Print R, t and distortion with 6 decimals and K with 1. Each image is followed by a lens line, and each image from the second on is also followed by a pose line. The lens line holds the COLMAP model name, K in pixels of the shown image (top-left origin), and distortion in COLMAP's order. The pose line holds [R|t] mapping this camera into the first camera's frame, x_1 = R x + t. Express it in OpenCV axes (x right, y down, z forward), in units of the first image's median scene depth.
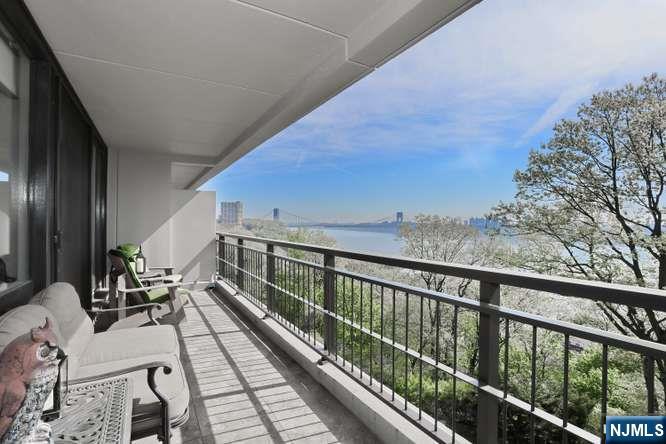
lens RADIAL K [[323.7, 0, 330.6], [0, 323.7, 221.1], [0, 0, 1]] dist [-0.072721, 0.030067]
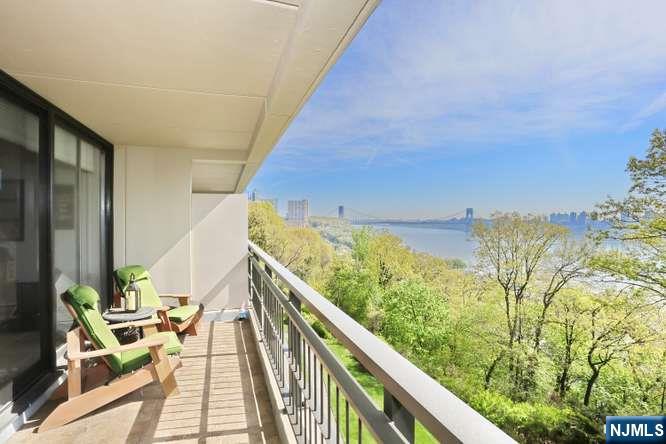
lens RADIAL K [[323.7, 0, 330.6], [0, 323.7, 221.1], [0, 0, 1]] dist [-0.072721, 0.030067]
pose [[0.980195, -0.003987, -0.197994, -0.004847], [0.005721, 0.999950, 0.008184, -0.034912], [0.197952, -0.009155, 0.980169, 0.280945]]
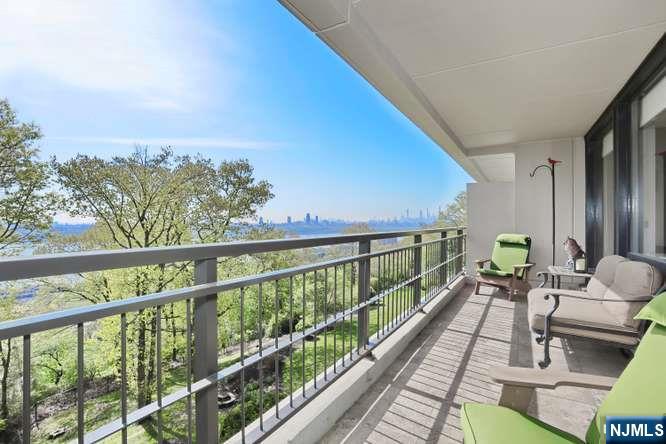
lens RADIAL K [[321.8, 0, 334.4], [0, 321.8, 225.4], [0, 0, 1]] dist [-0.078974, 0.029729]
pose [[-0.494223, -0.010387, 0.869273, -0.442265], [-0.011780, 0.999917, 0.005250, 0.028592], [-0.869255, -0.007645, -0.494304, 0.865261]]
